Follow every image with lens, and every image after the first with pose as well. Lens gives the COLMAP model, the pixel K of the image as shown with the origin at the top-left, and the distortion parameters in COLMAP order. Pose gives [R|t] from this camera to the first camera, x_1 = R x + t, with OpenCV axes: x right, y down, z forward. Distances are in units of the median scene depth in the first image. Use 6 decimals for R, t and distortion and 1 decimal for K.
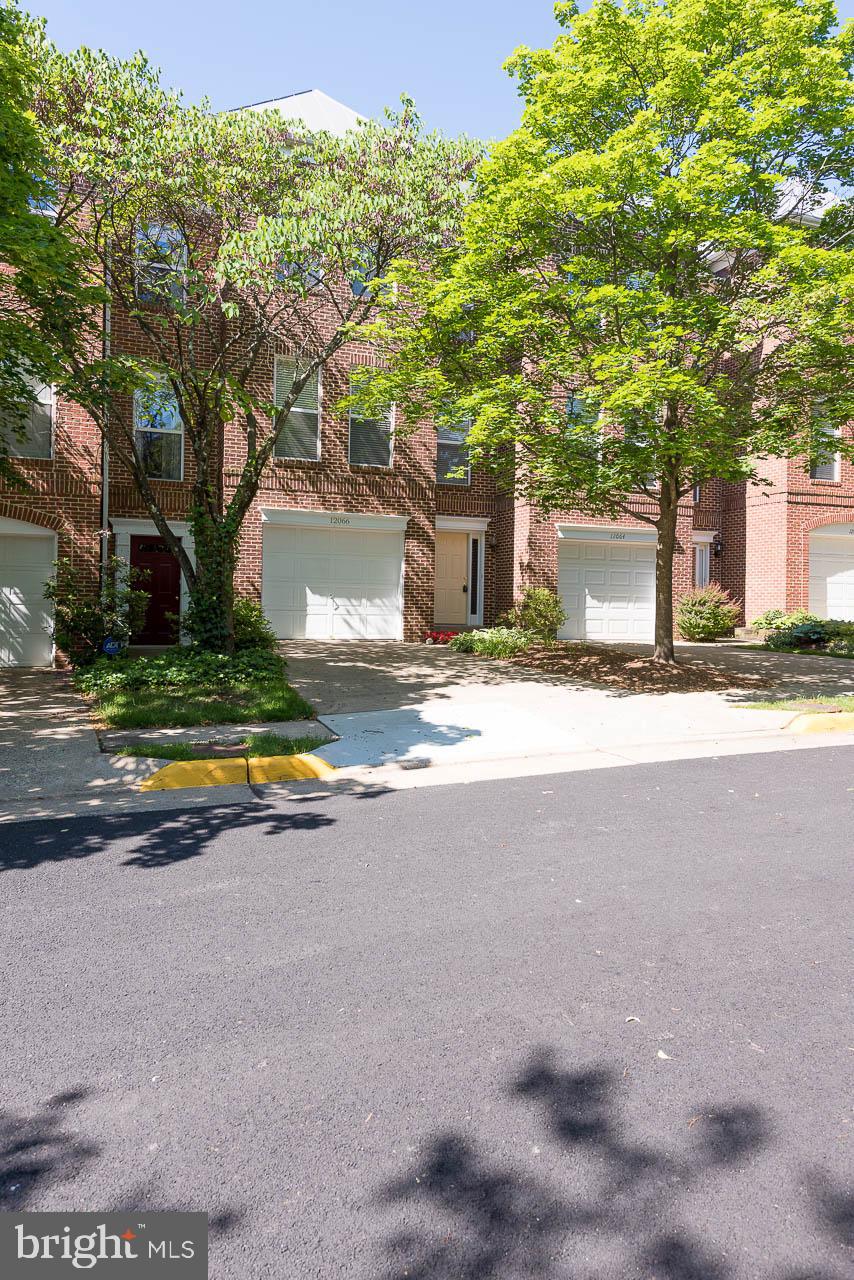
lens RADIAL K [[907.9, 0, 429.4], [0, 907.9, 592.5], [0, 0, 1]] dist [0.009098, -0.008058]
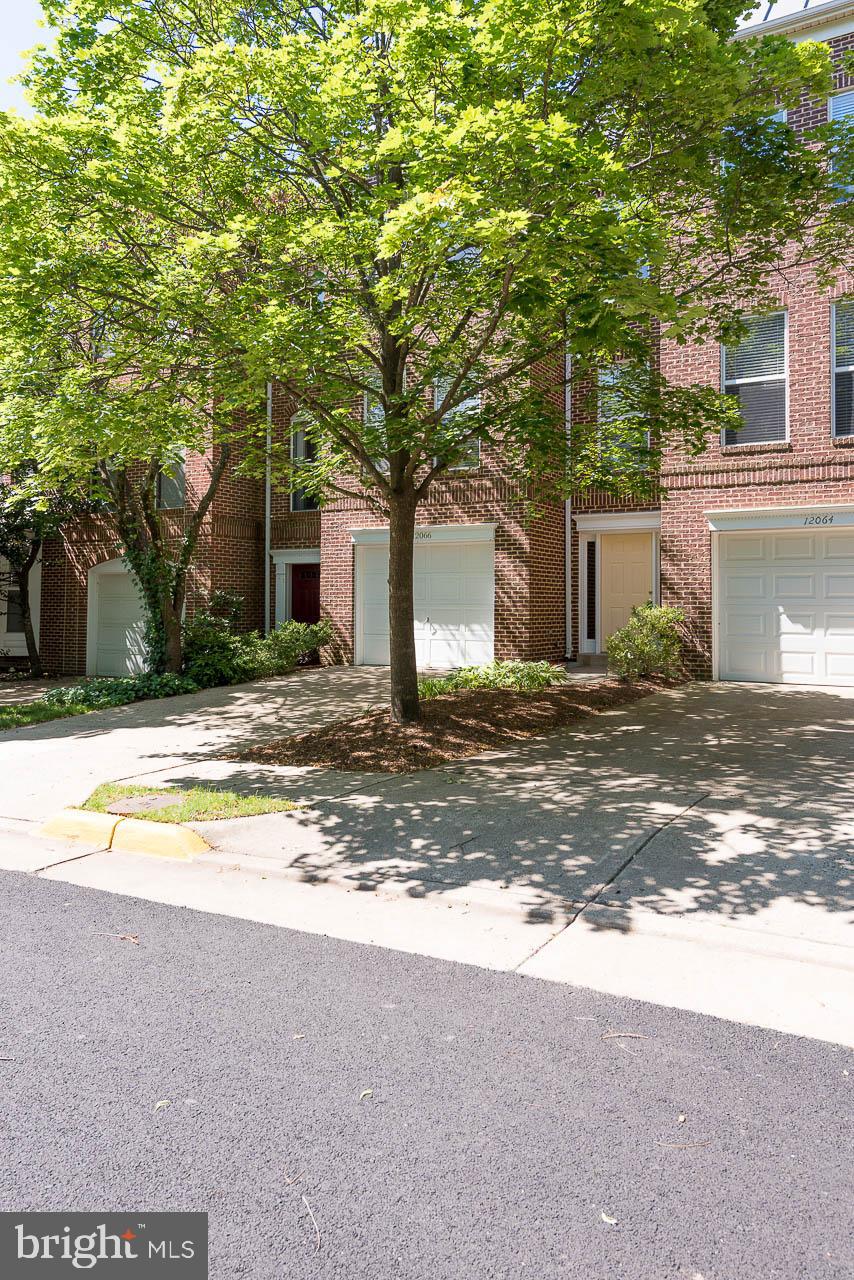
lens RADIAL K [[907.9, 0, 429.4], [0, 907.9, 592.5], [0, 0, 1]] dist [0.009098, -0.008058]
pose [[0.598515, -0.025913, -0.800693, 0.820175], [0.017027, 0.999662, -0.019624, -0.007037], [0.800931, -0.001888, 0.598754, 0.617795]]
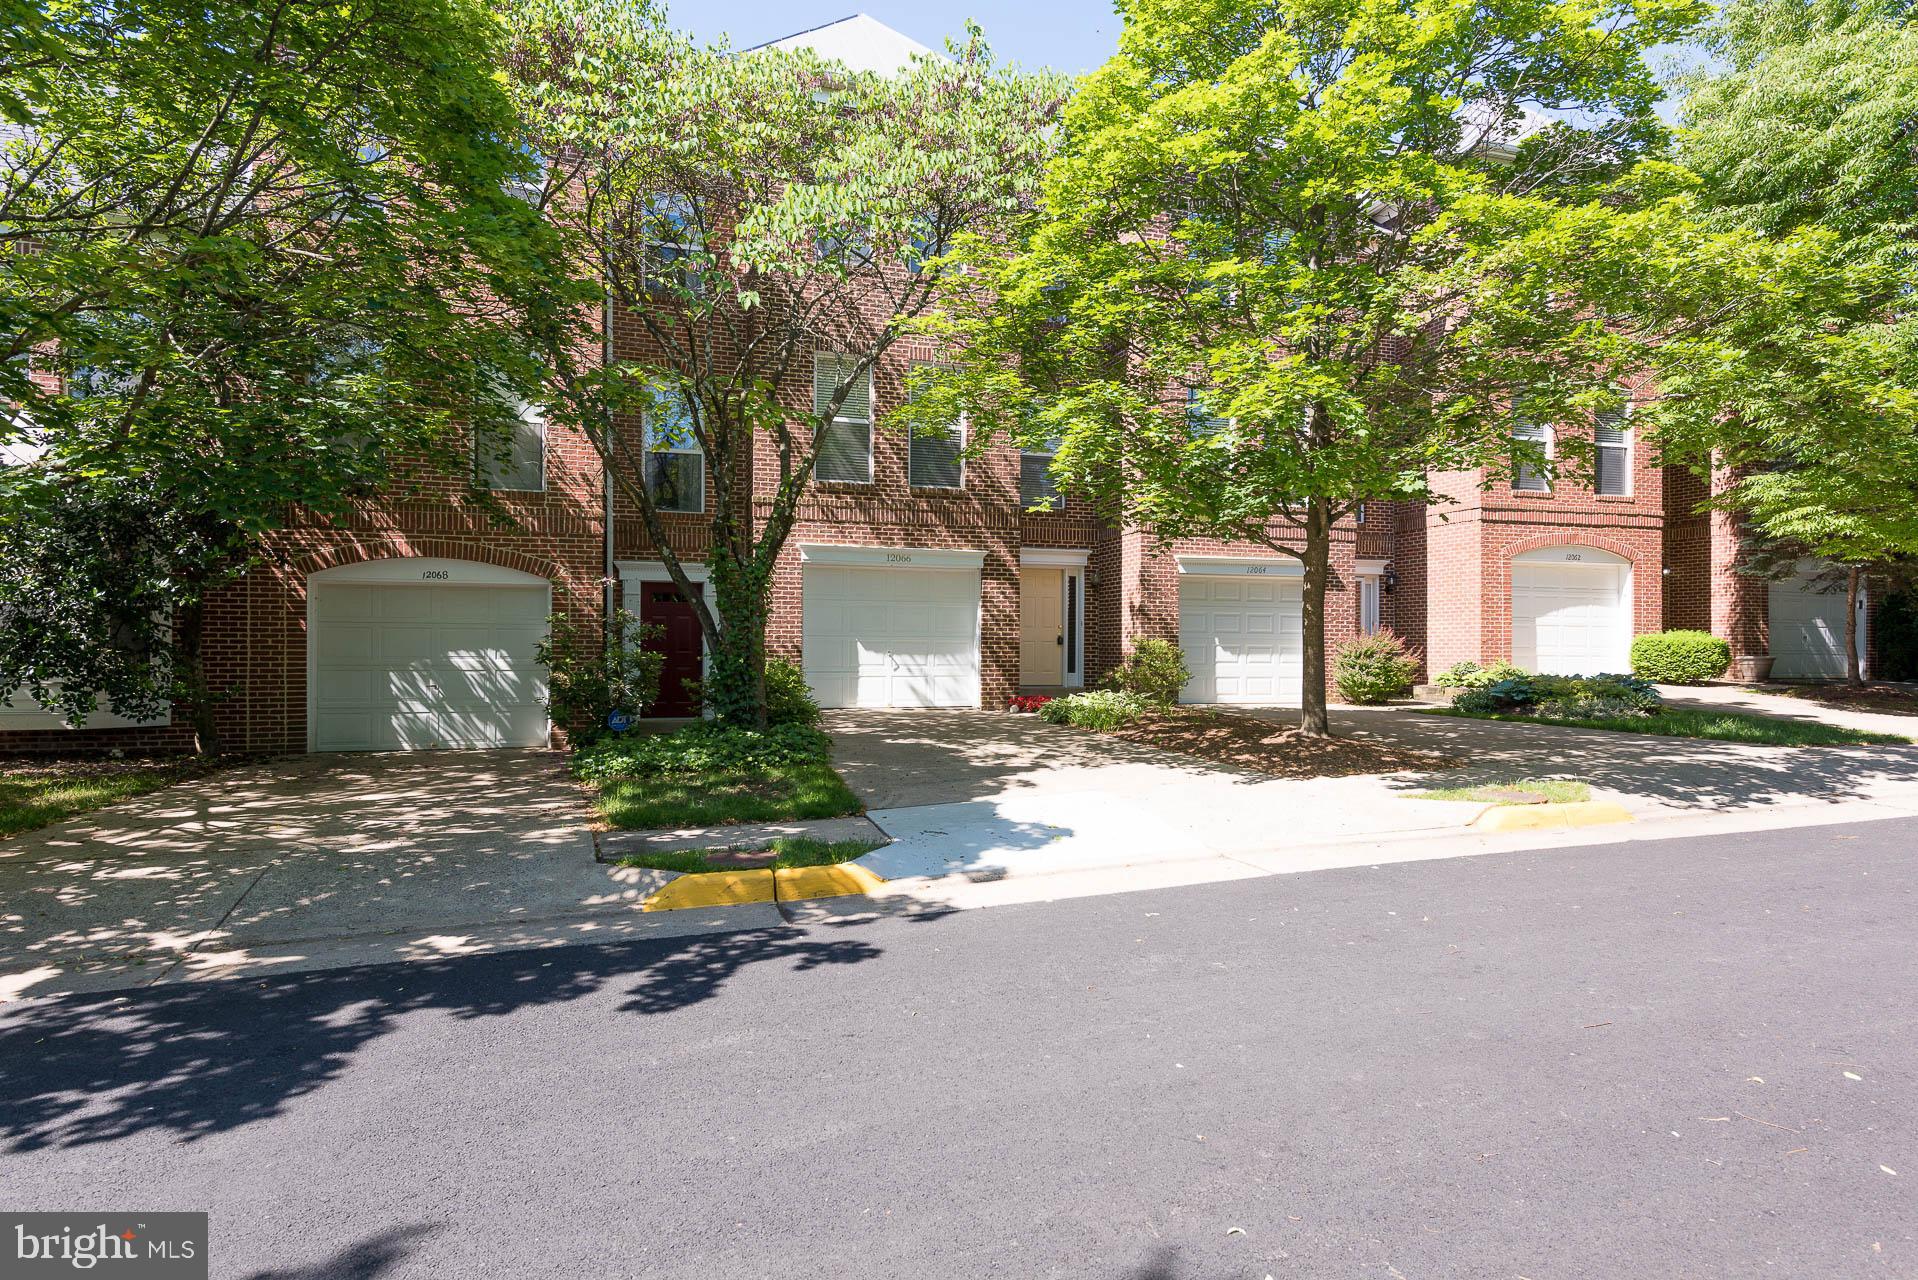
lens RADIAL K [[1150.7, 0, 945.3], [0, 1150.7, 639.3], [0, 0, 1]] dist [0.005749, 0.001159]
pose [[0.997545, -0.014991, -0.068400, 0.012356], [0.015063, 0.999886, 0.000526, -0.010589], [0.068384, -0.001555, 0.997658, -0.000863]]
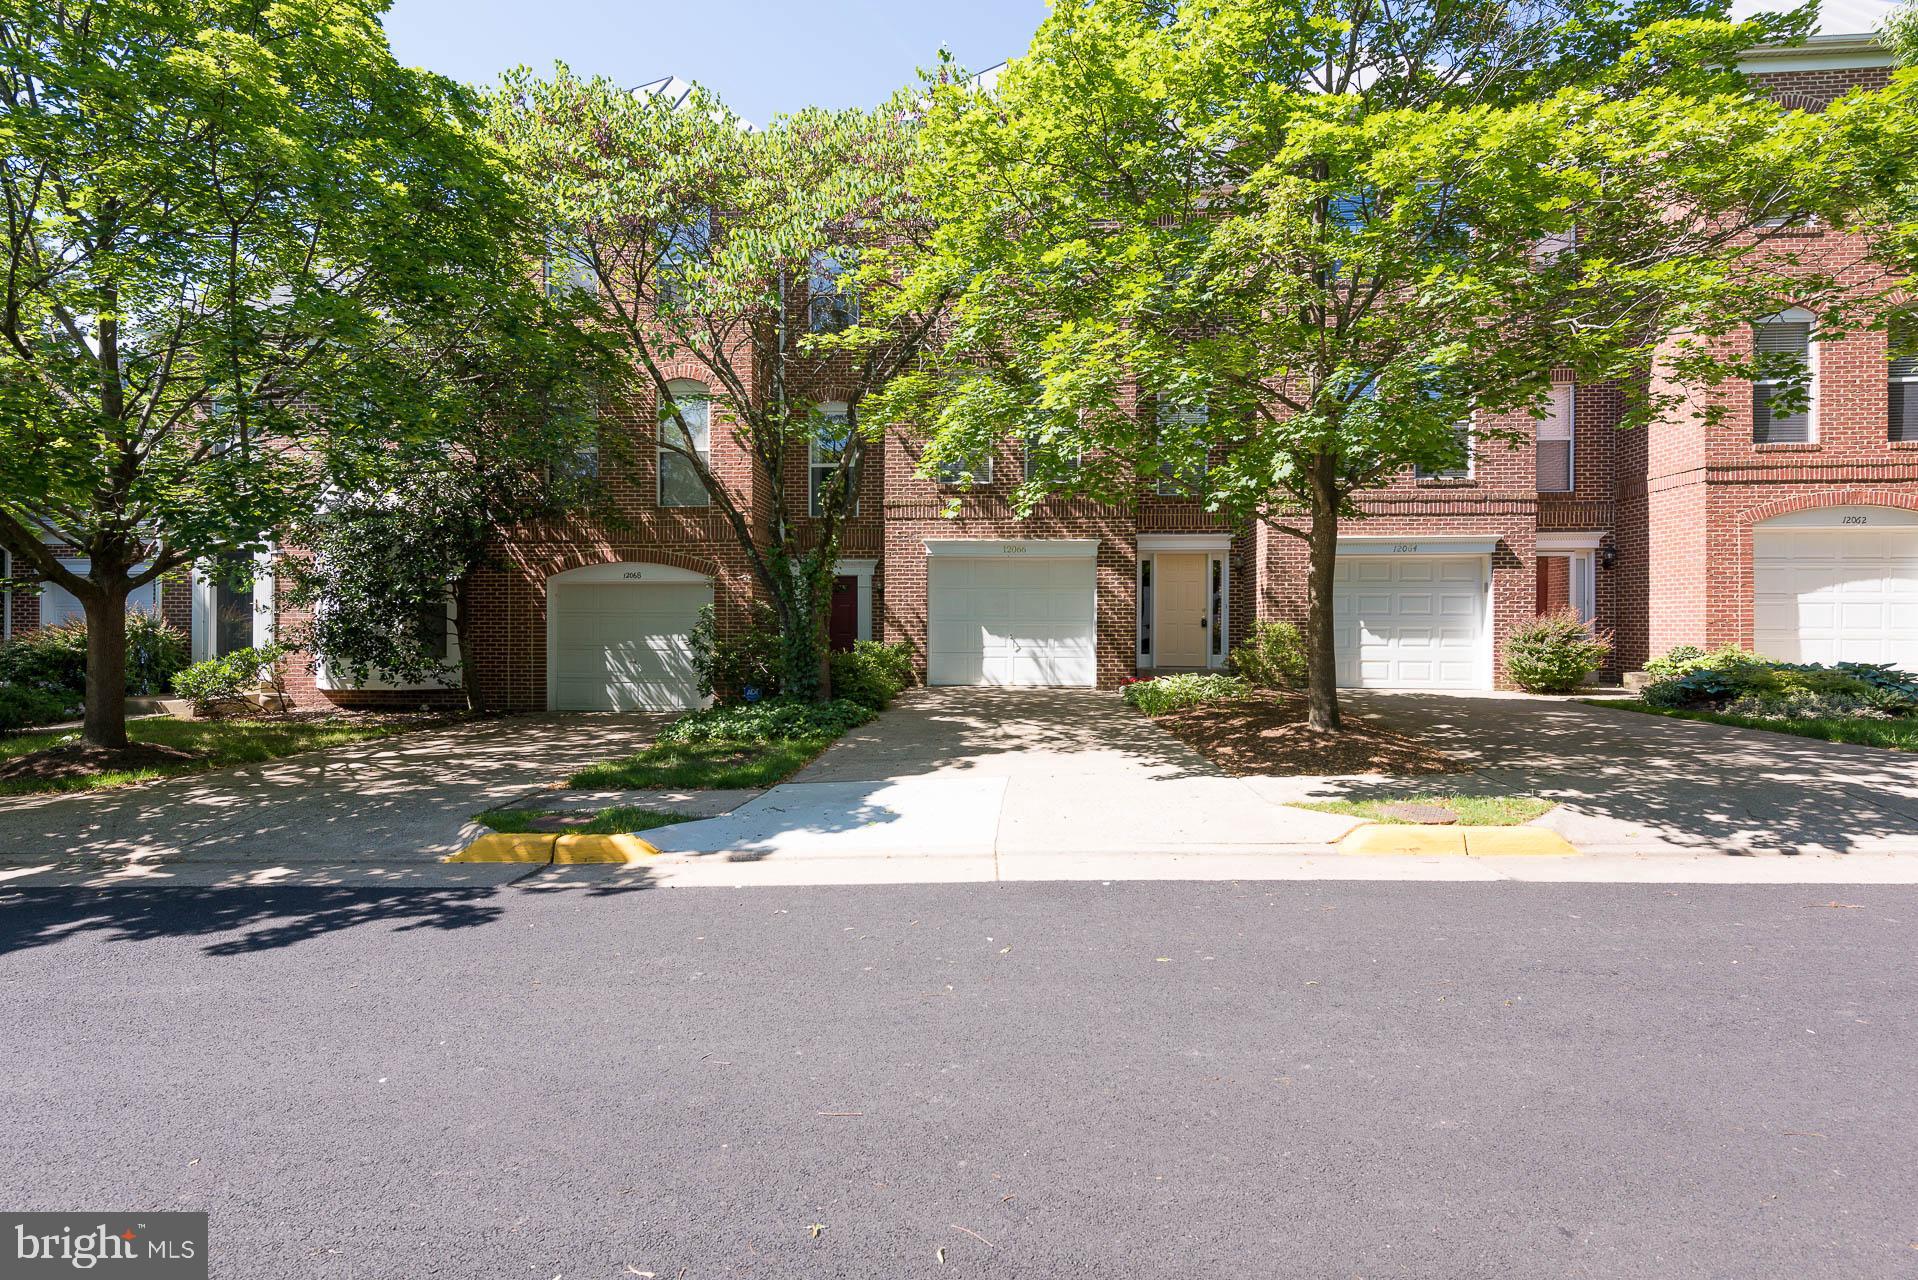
lens RADIAL K [[983.1, 0, 926.6], [0, 983.1, 643.0], [0, 0, 1]] dist [0.000696, -0.002667]
pose [[0.889072, -0.008235, -0.457693, 0.336588], [0.020396, 0.999558, 0.021634, -0.015632], [0.457313, -0.028570, 0.888847, 0.162183]]
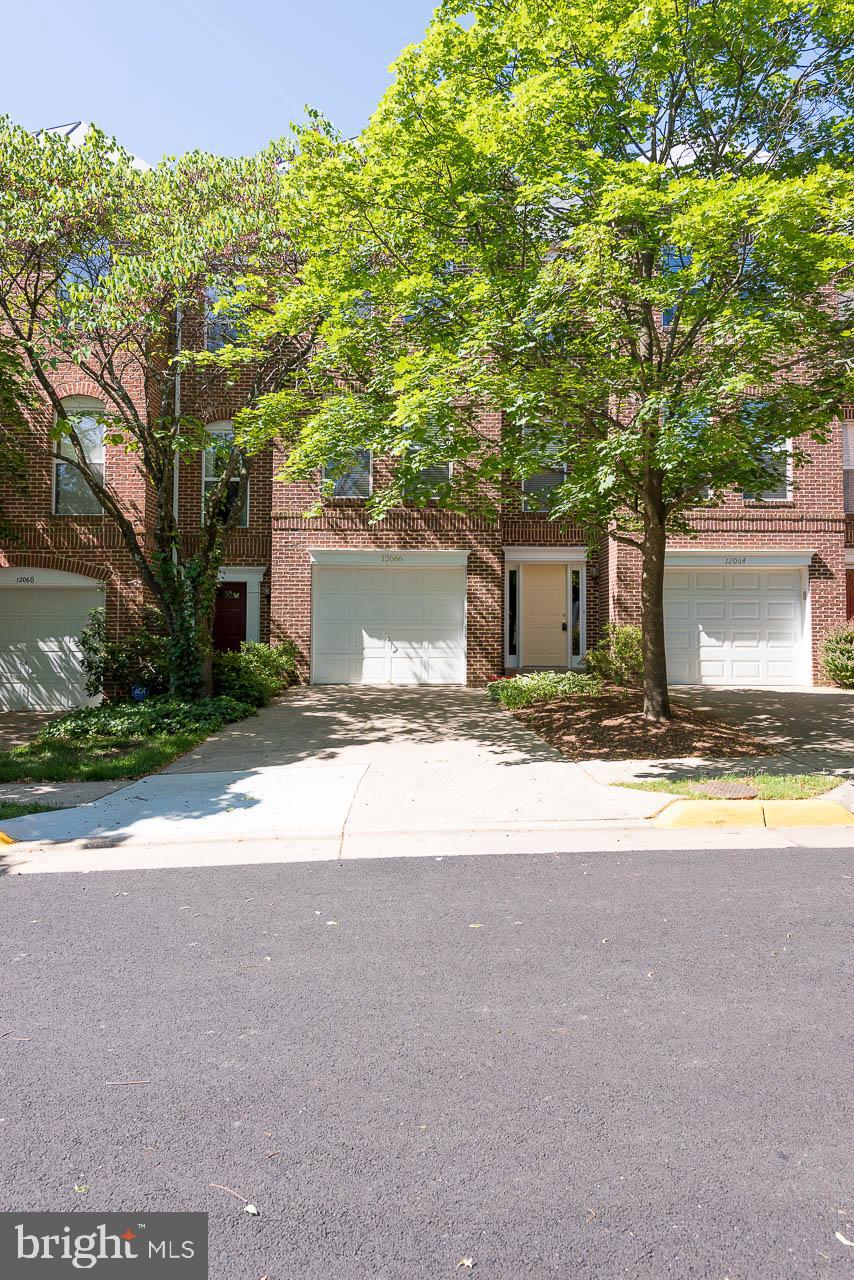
lens RADIAL K [[907.9, 0, 429.4], [0, 907.9, 592.5], [0, 0, 1]] dist [0.009098, -0.008058]
pose [[0.931744, -0.032486, -0.361660, 0.366213], [0.018720, 0.998963, -0.041503, -0.005183], [0.362633, 0.031900, 0.931386, 0.177791]]
